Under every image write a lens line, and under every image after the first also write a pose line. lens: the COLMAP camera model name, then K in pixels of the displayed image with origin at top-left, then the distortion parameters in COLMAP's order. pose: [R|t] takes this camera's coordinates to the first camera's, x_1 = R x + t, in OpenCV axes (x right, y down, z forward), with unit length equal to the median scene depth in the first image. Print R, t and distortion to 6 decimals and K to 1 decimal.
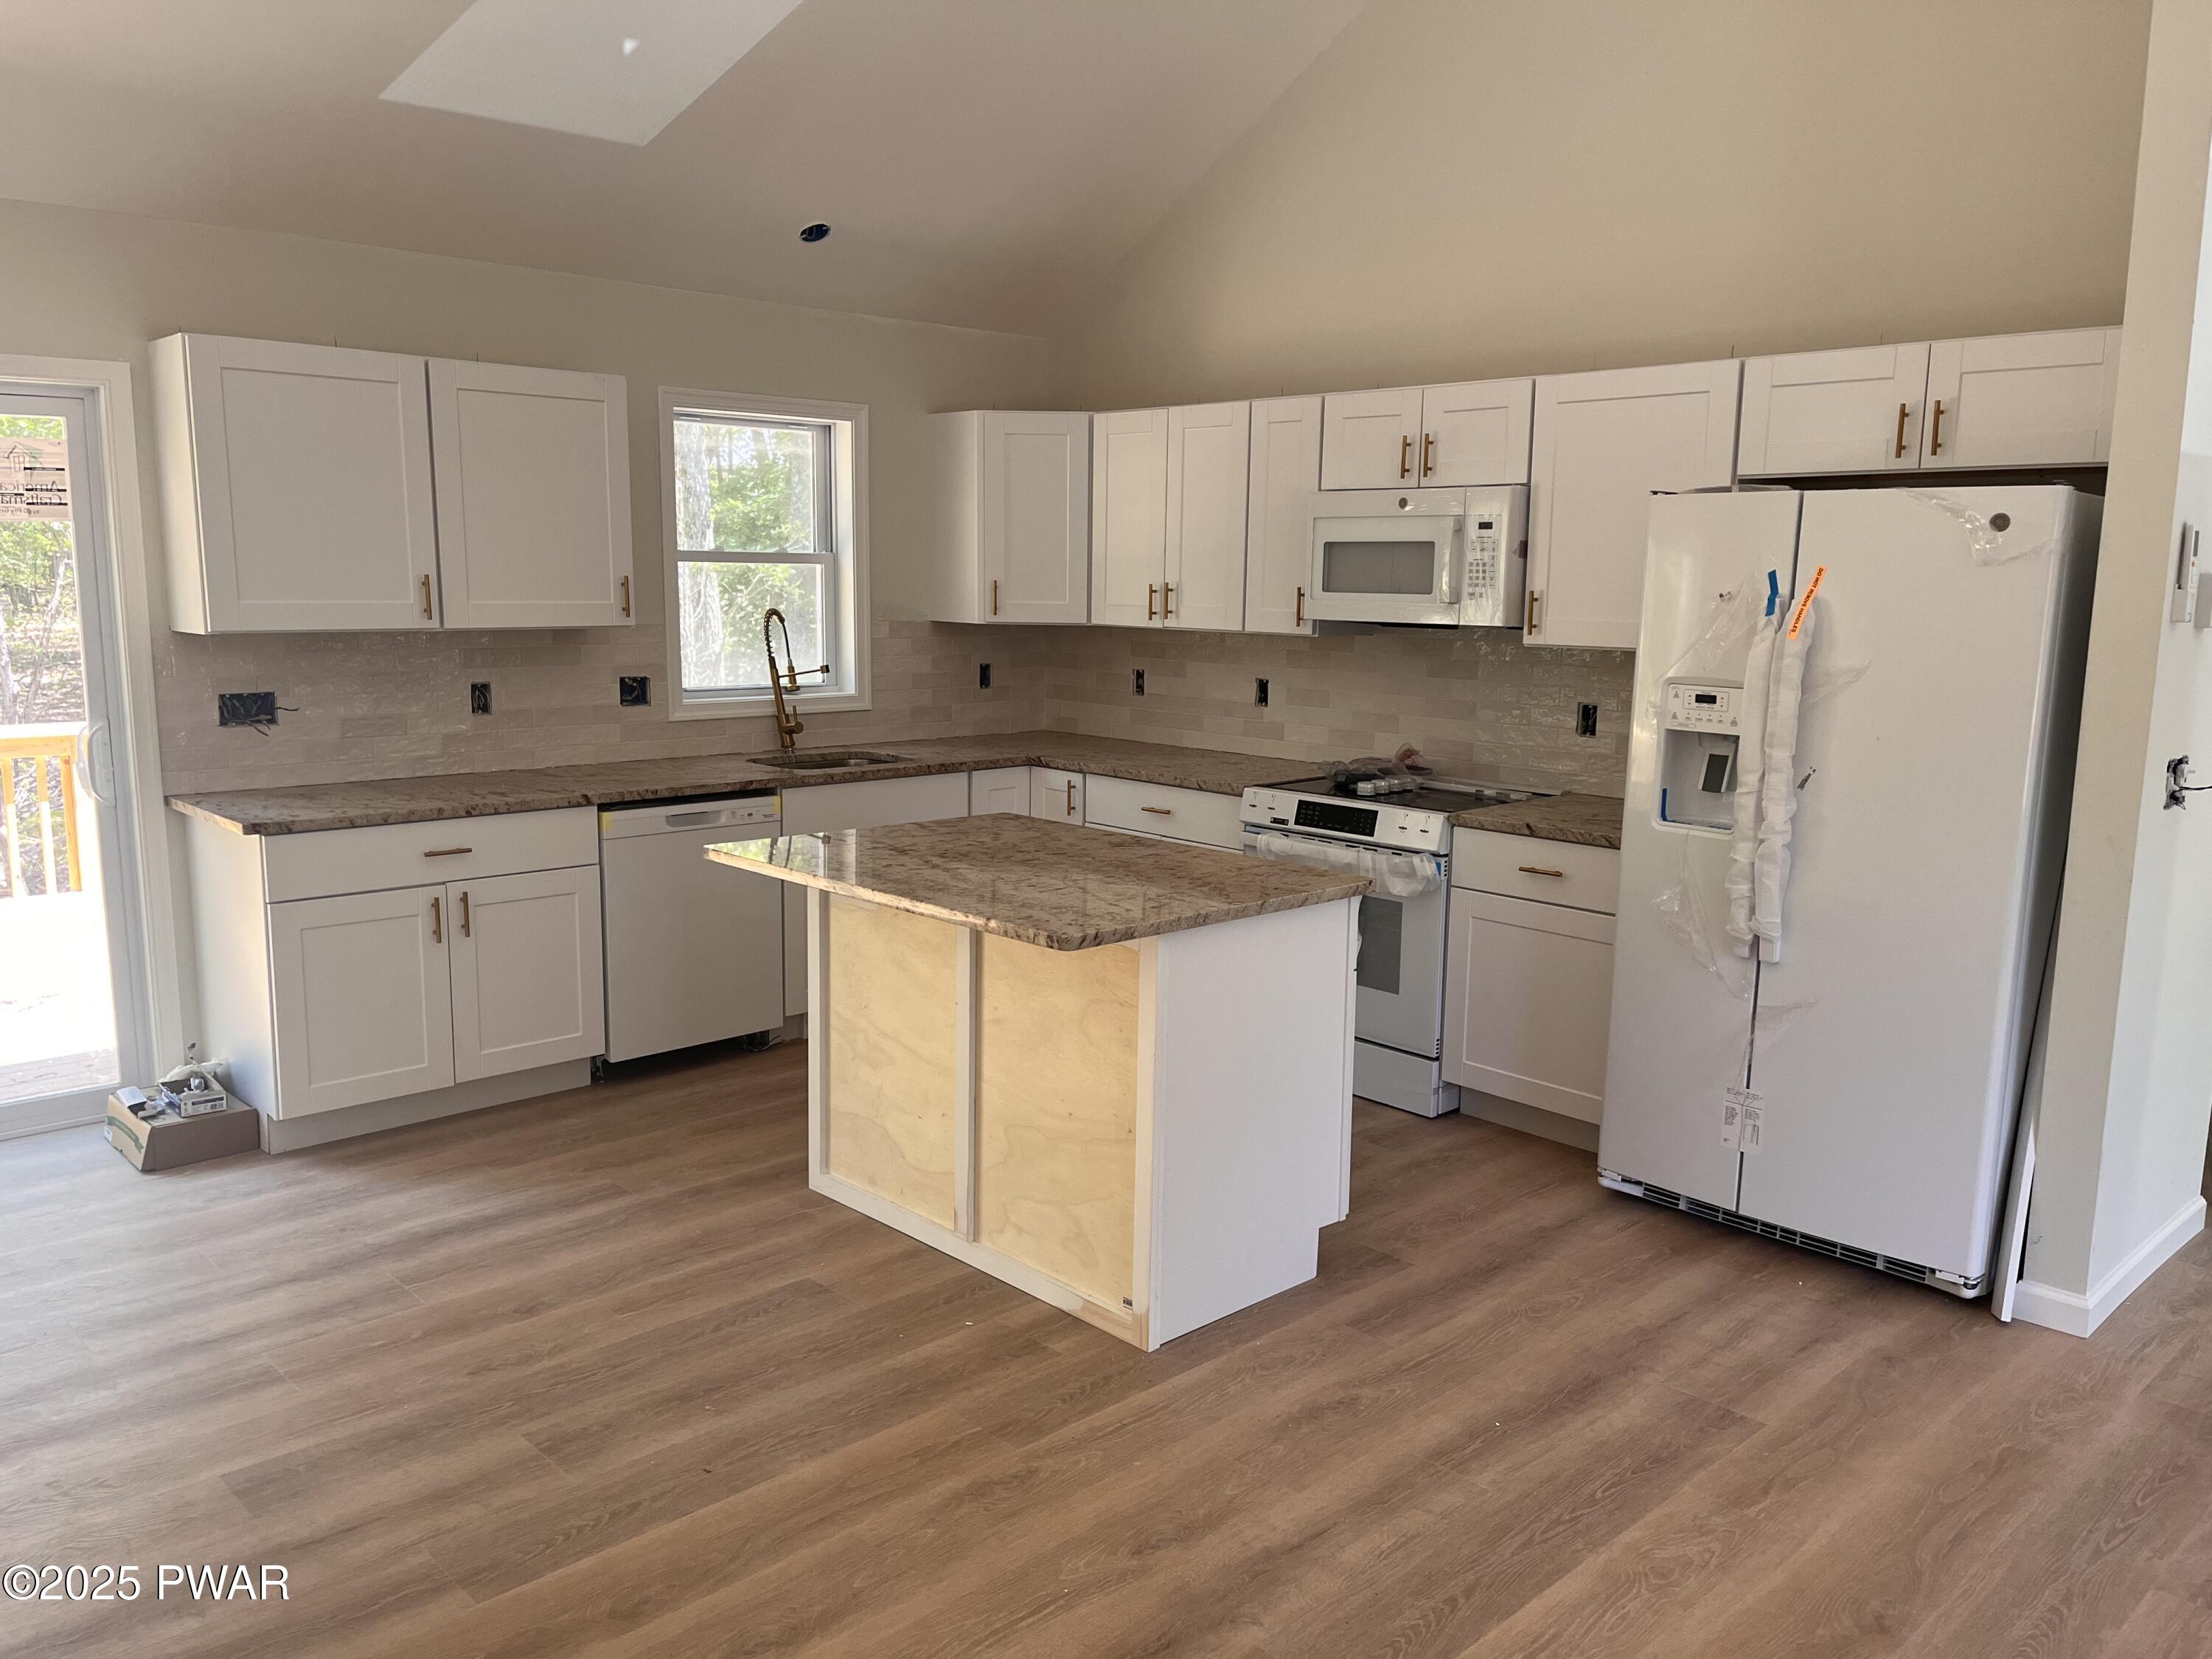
lens RADIAL K [[1682.8, 0, 1115.5], [0, 1682.8, 868.5], [0, 0, 1]] dist [0.047023, -0.056094]
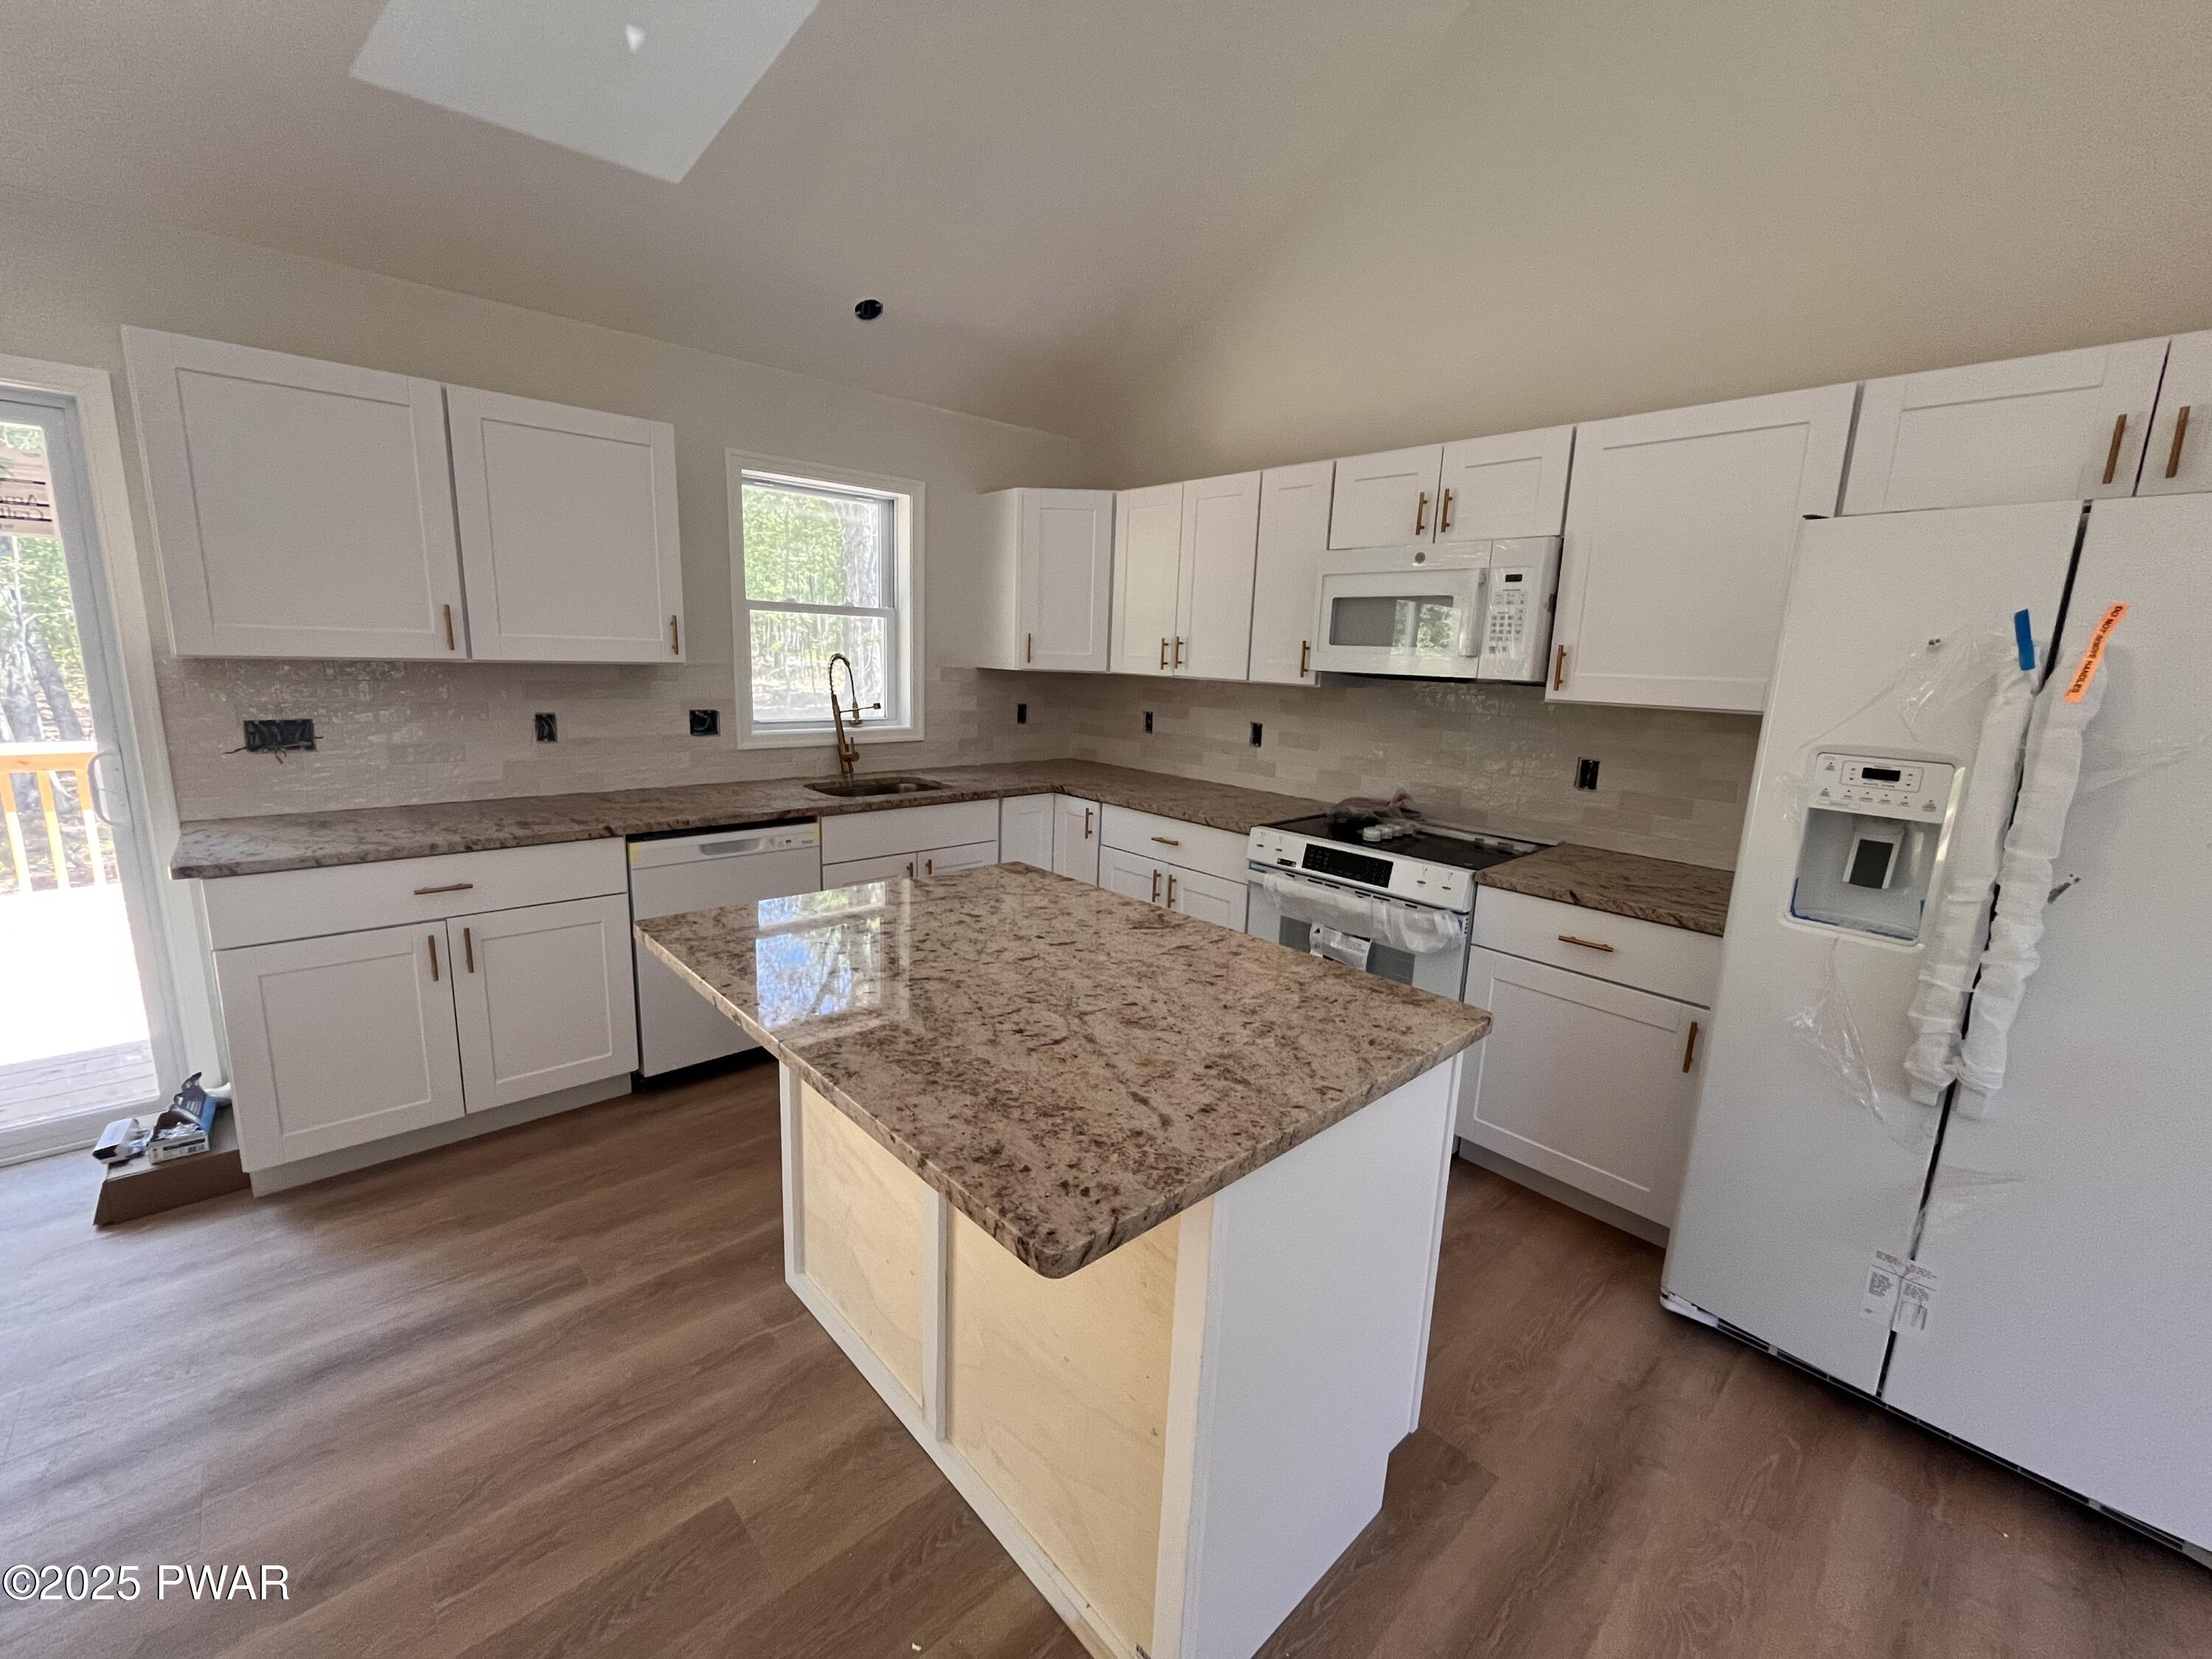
lens RADIAL K [[903.2, 0, 1105.2], [0, 903.2, 829.4], [0, 0, 1]] dist [-0.003421, 0.000460]
pose [[0.999592, 0.025224, -0.013408, -0.008470], [-0.024973, 0.999515, 0.018593, -0.059756], [0.013870, -0.018251, 0.999737, 0.464442]]
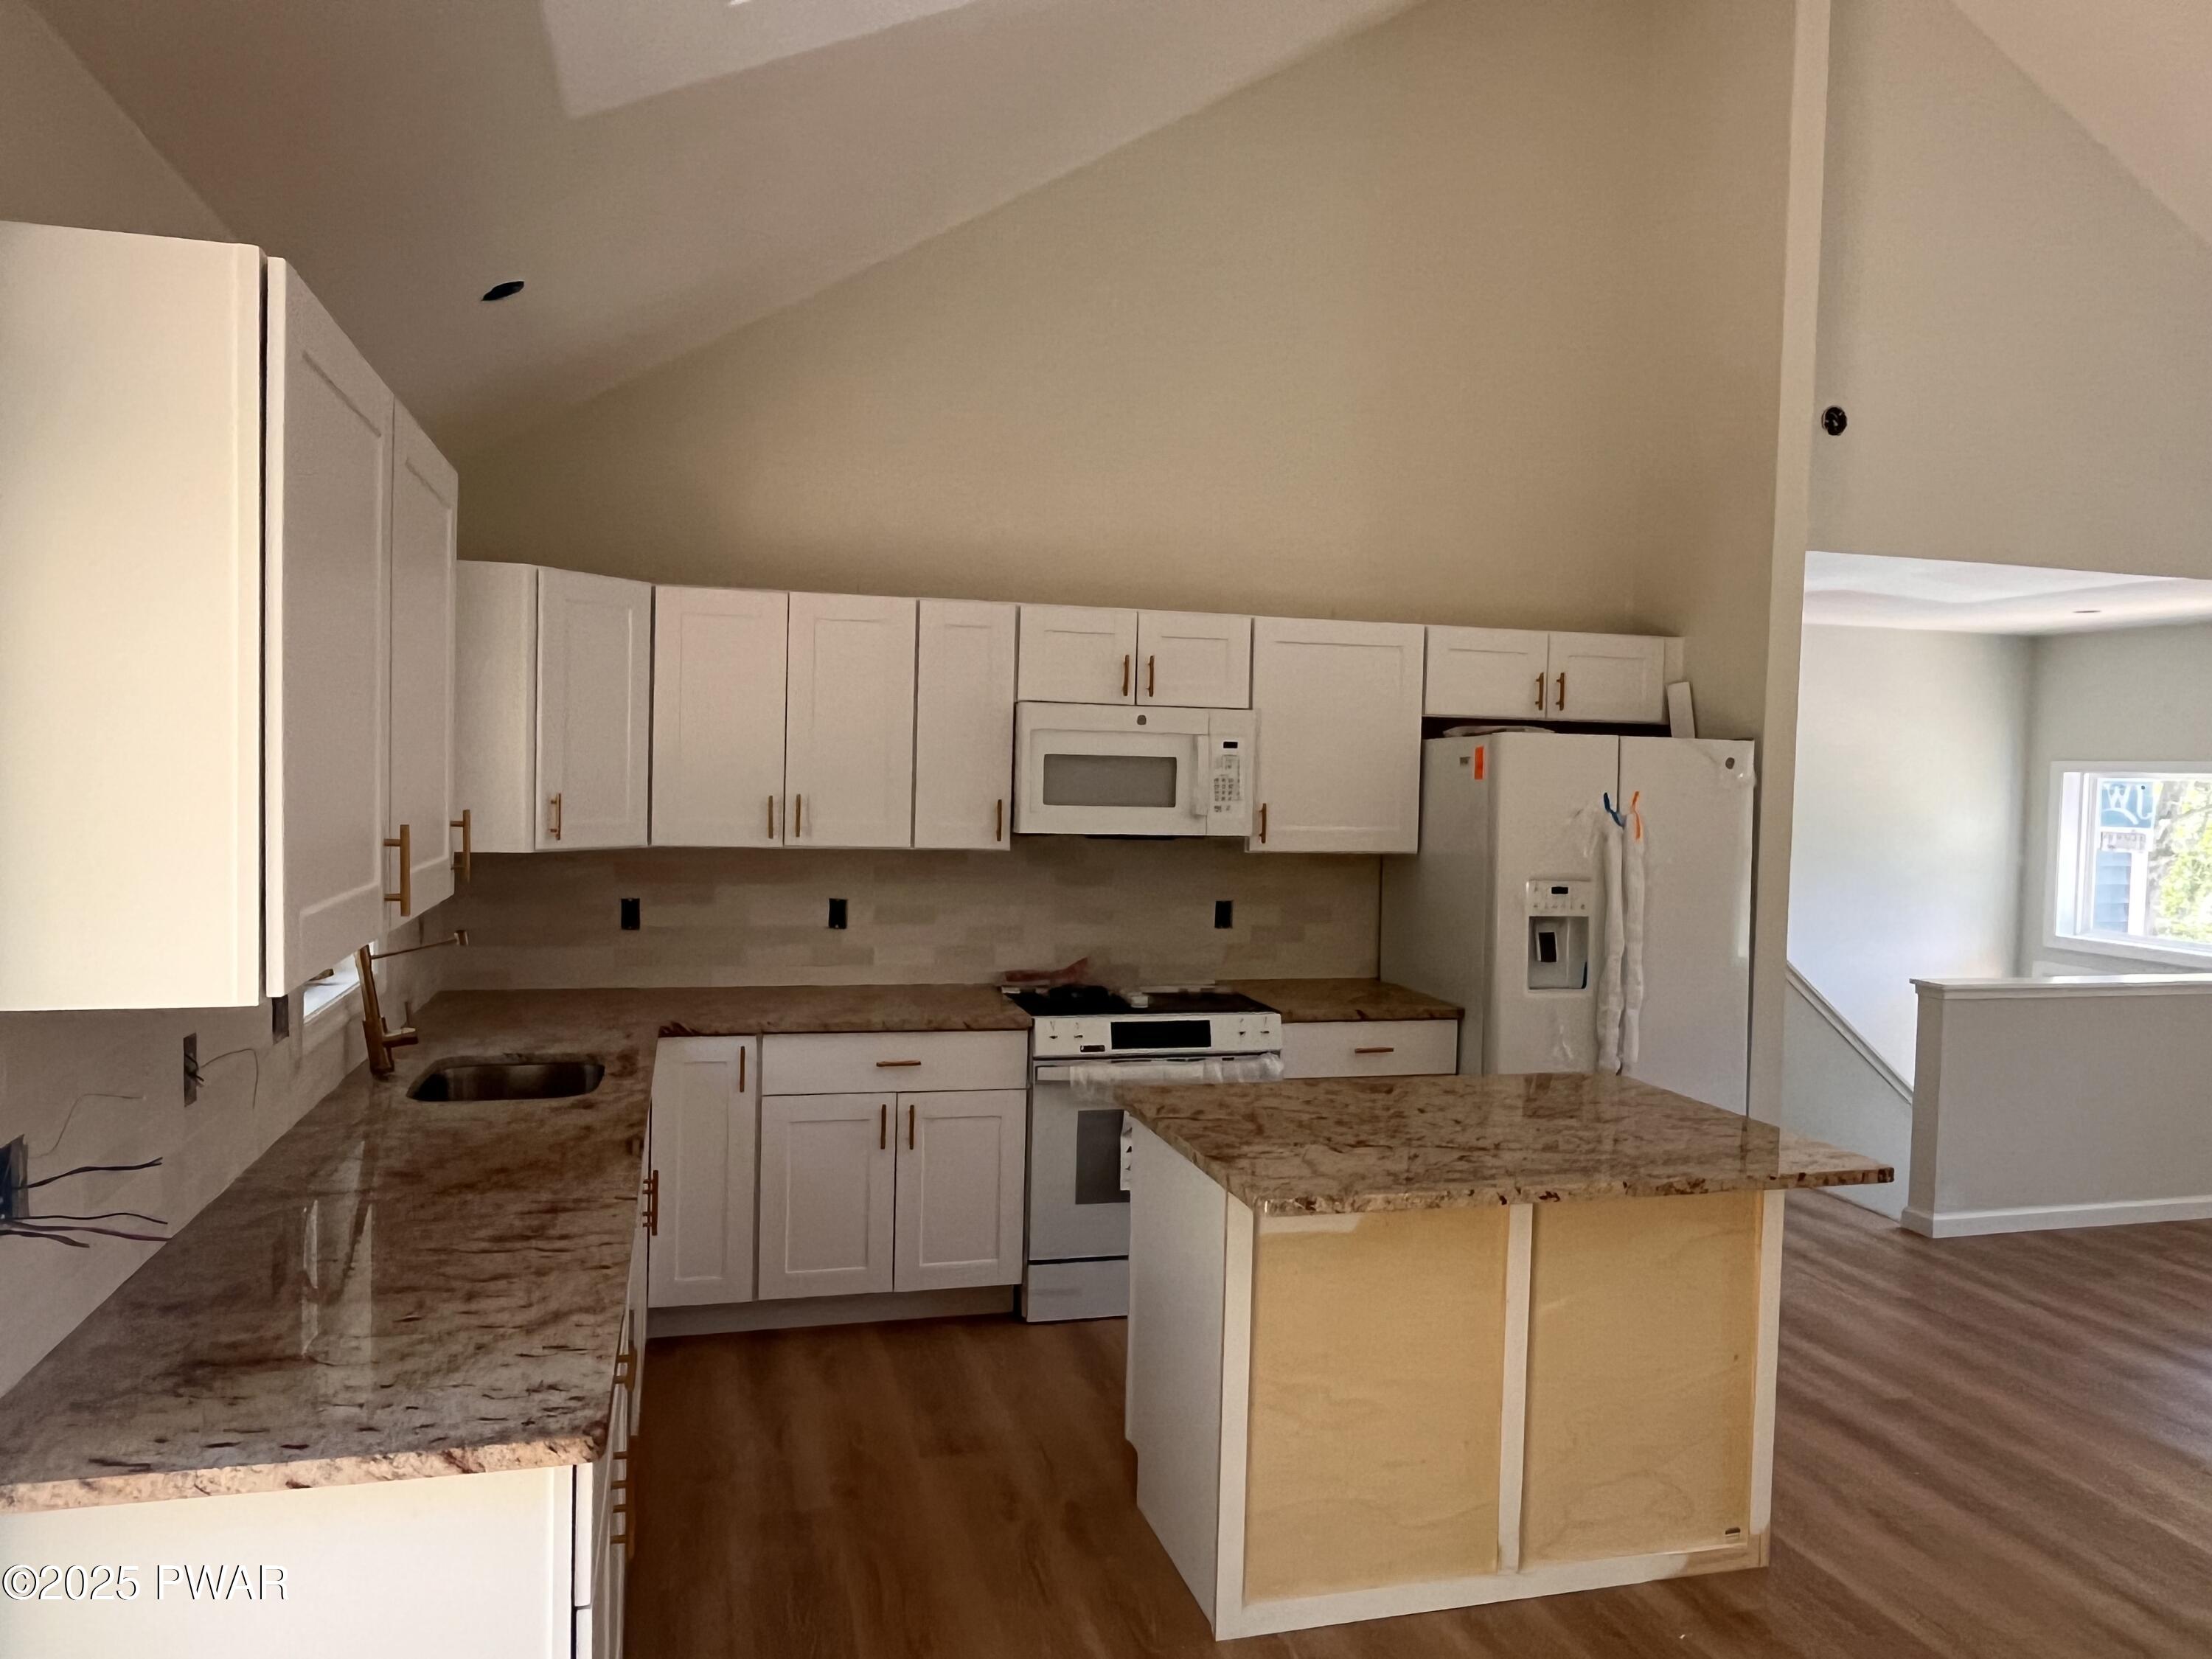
lens RADIAL K [[1552.7, 0, 1106.1], [0, 1552.7, 828.4], [0, 0, 1]] dist [-0.004380, 0.000419]
pose [[0.466784, -0.036796, 0.883605, -0.697291], [0.137761, 0.989963, -0.031550, -0.128437], [-0.873576, 0.136453, 0.467168, 0.606352]]
